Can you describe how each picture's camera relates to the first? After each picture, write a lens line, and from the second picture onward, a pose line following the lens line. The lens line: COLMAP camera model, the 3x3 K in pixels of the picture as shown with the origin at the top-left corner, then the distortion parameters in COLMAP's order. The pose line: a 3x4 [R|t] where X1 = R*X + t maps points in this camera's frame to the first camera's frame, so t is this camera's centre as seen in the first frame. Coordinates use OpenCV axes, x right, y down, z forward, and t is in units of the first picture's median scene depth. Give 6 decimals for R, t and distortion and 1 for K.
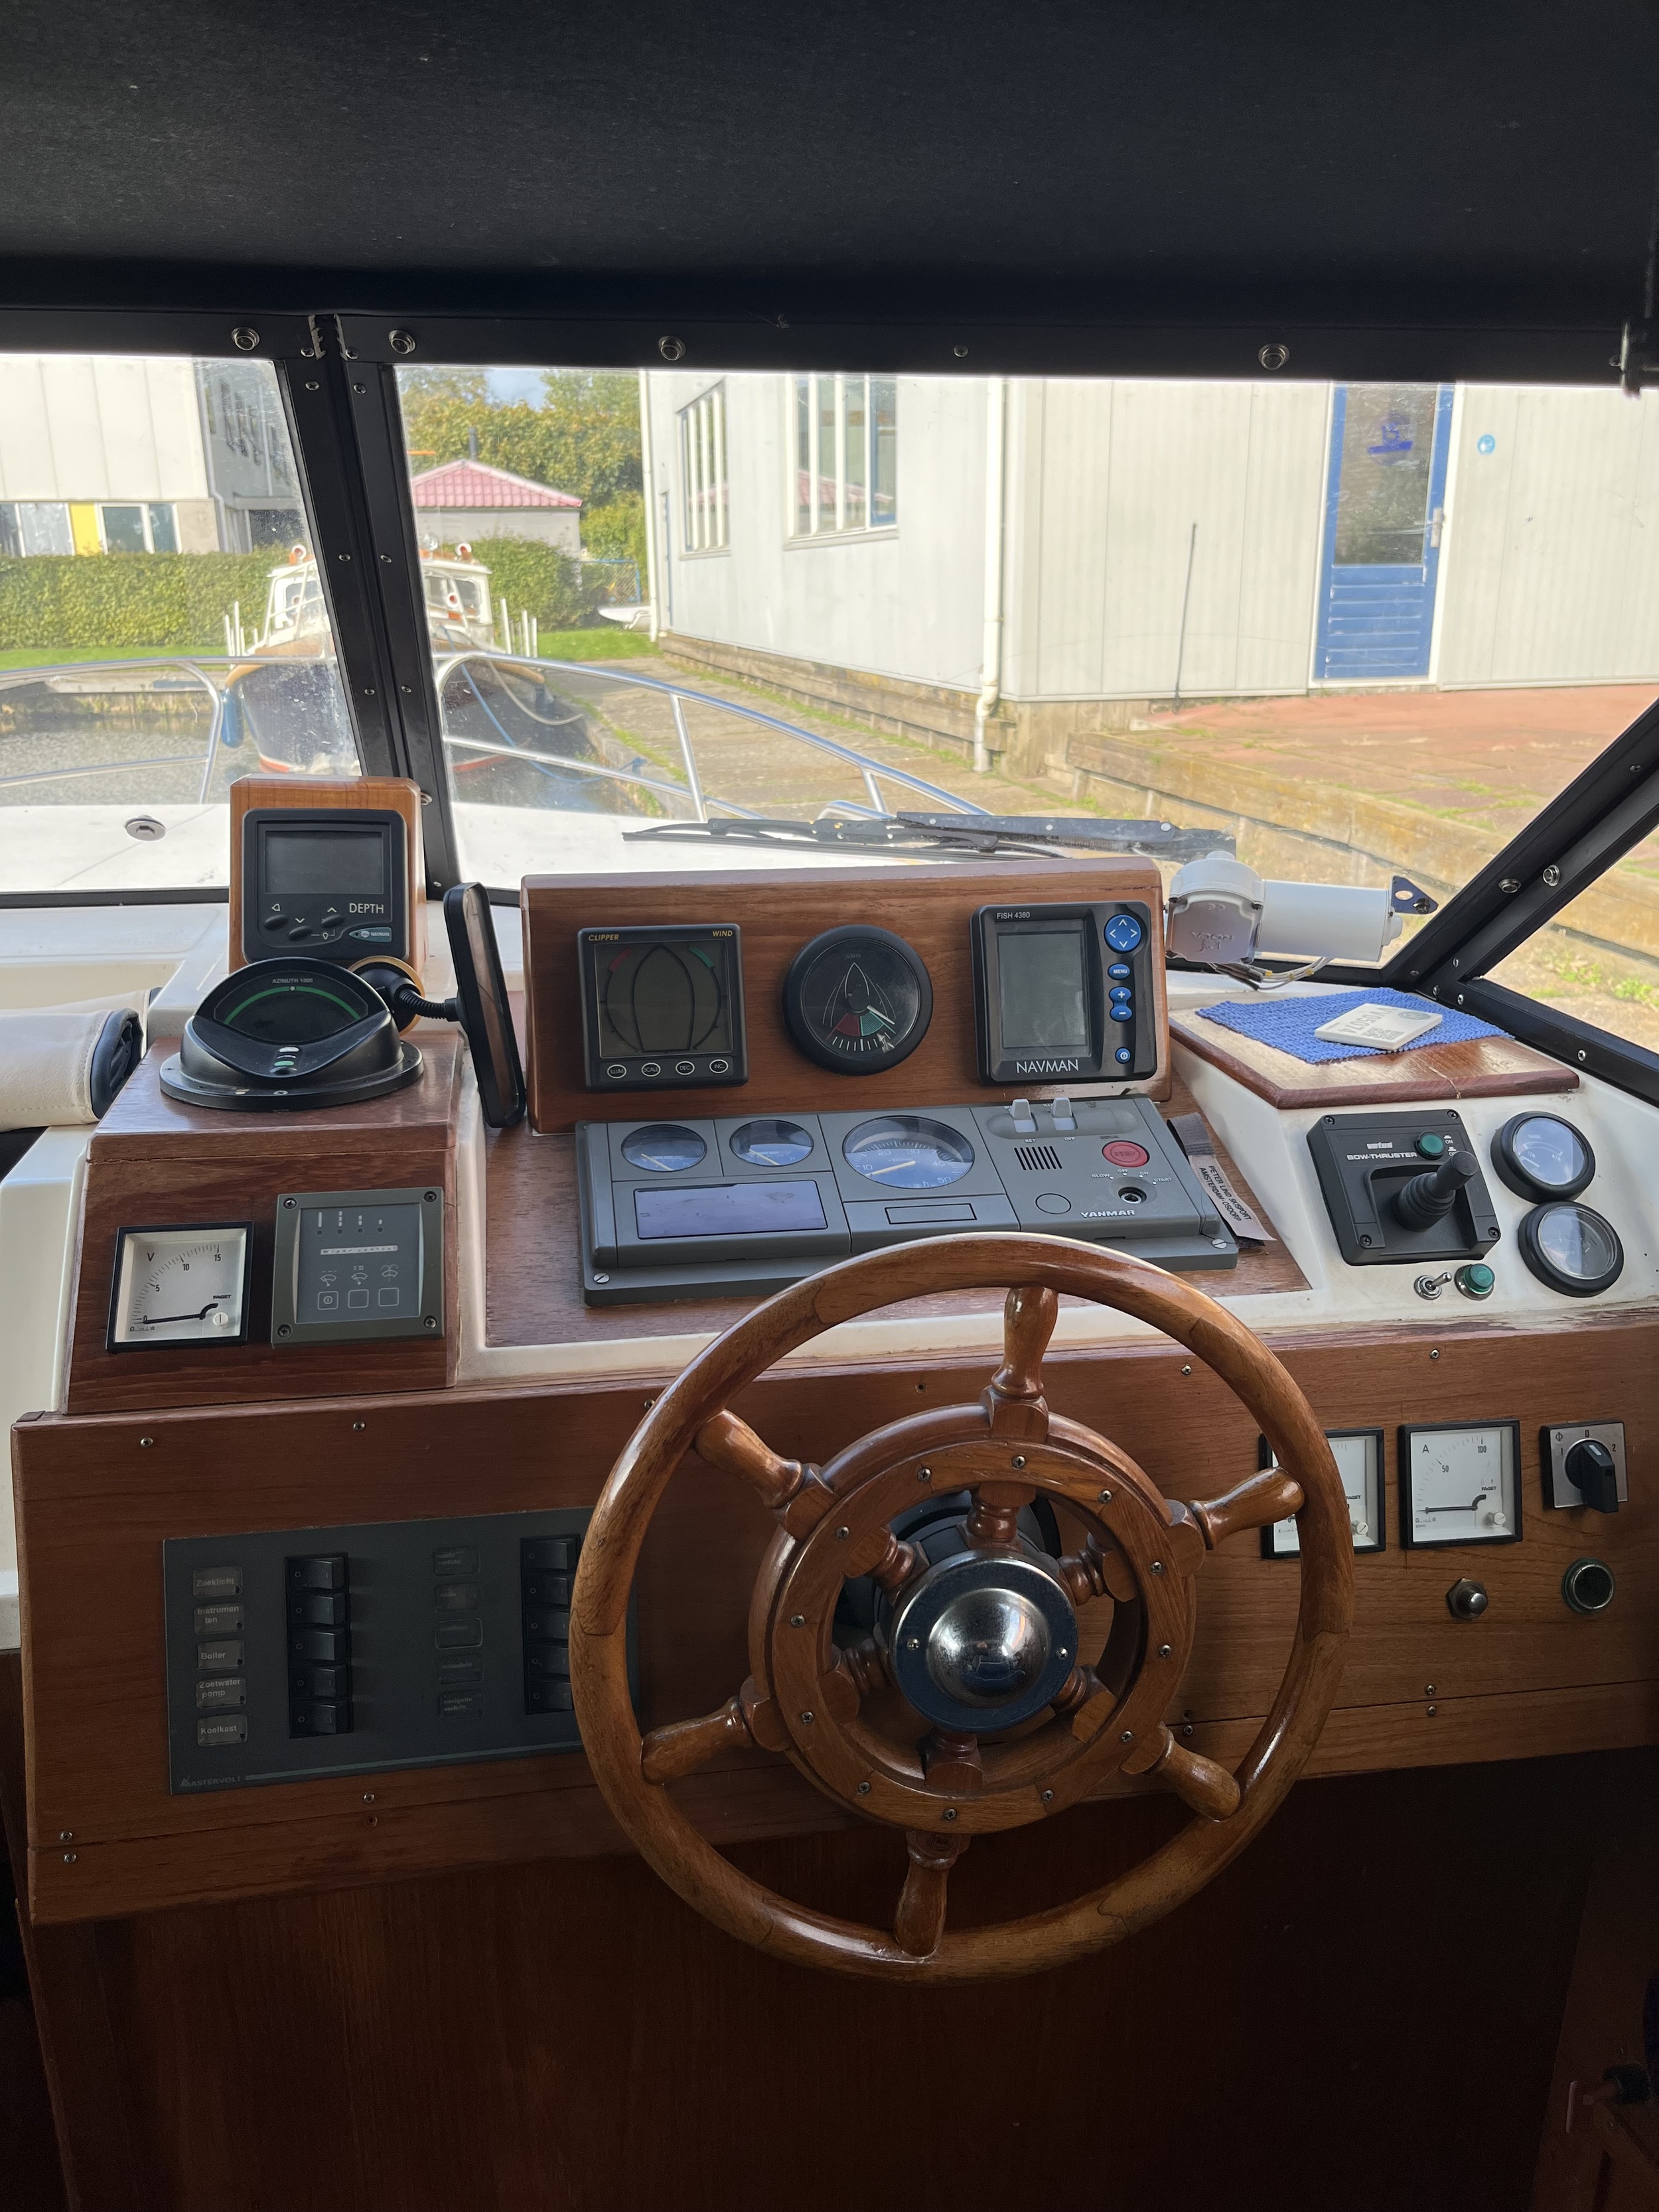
lens RADIAL K [[1703.6, 0, 829.5], [0, 1703.6, 1106.0], [0, 0, 1]] dist [0.066660, -0.077491]
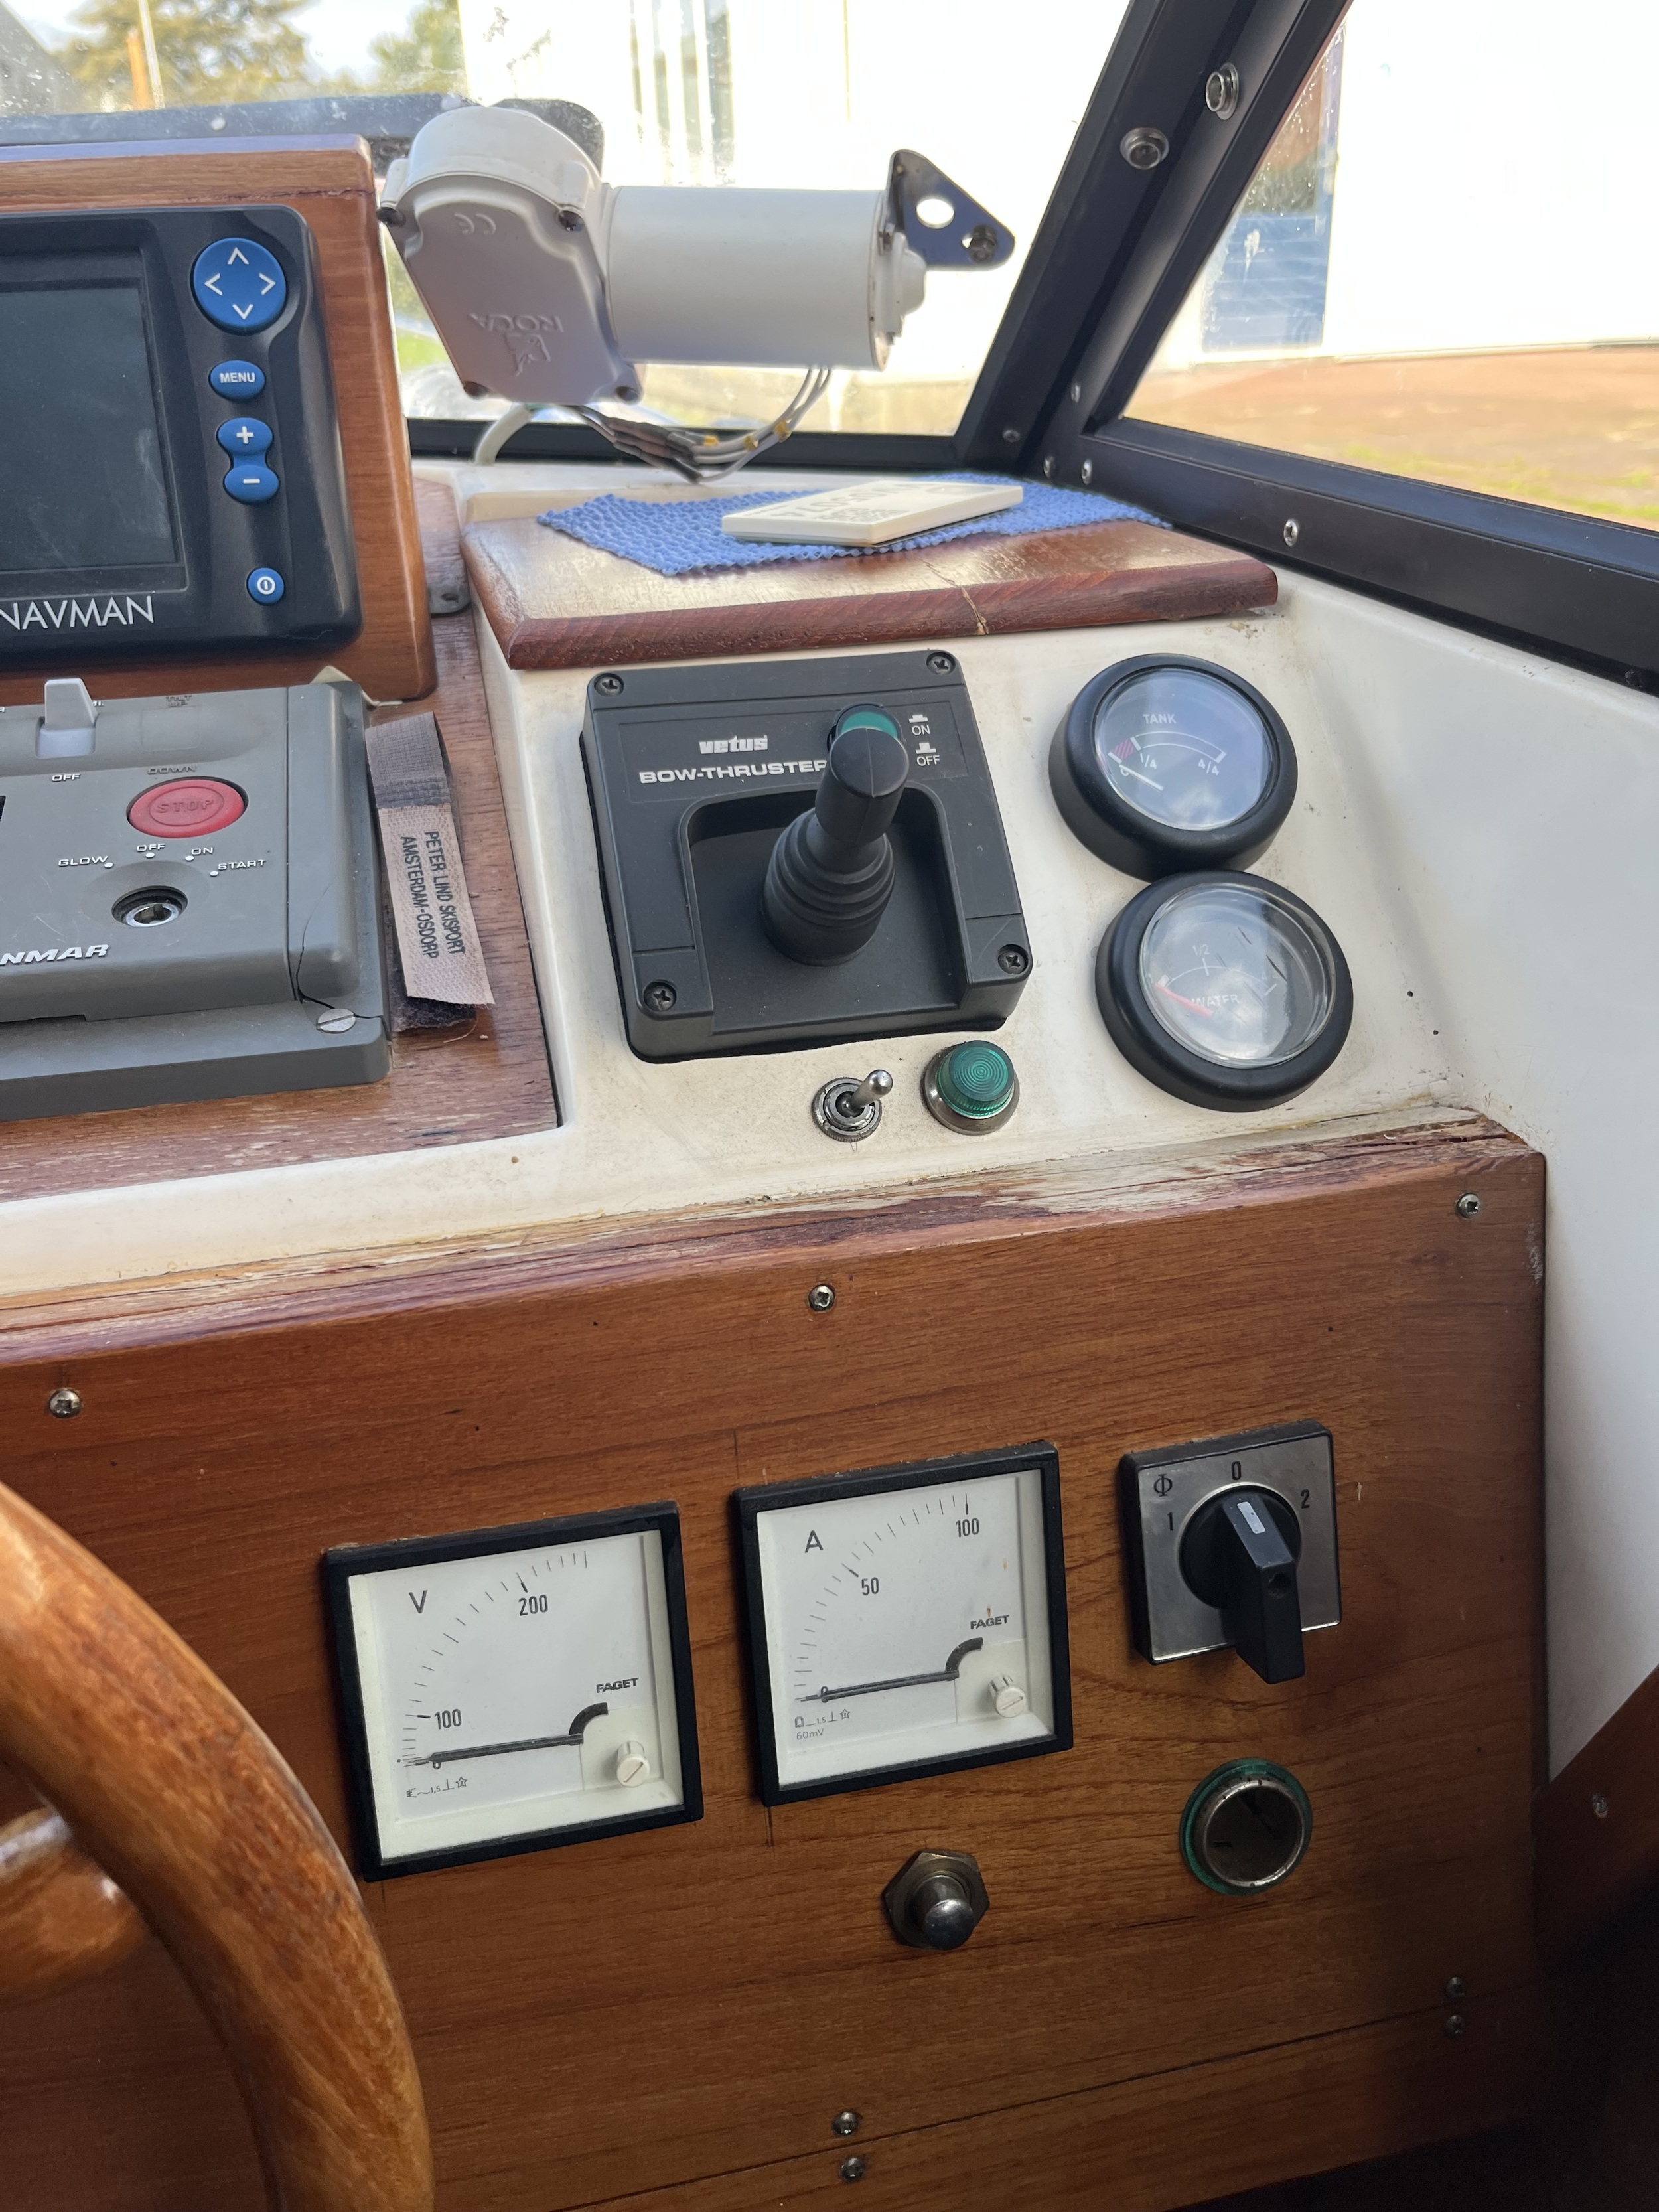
lens RADIAL K [[1730.7, 0, 829.5], [0, 1730.7, 1106.0], [0, 0, 1]] dist [0.053119, -0.086370]
pose [[0.997699, -0.049628, 0.046188, 0.326973], [0.042592, 0.988876, 0.142516, 0.049527], [-0.052747, -0.140221, 0.988714, 0.617051]]
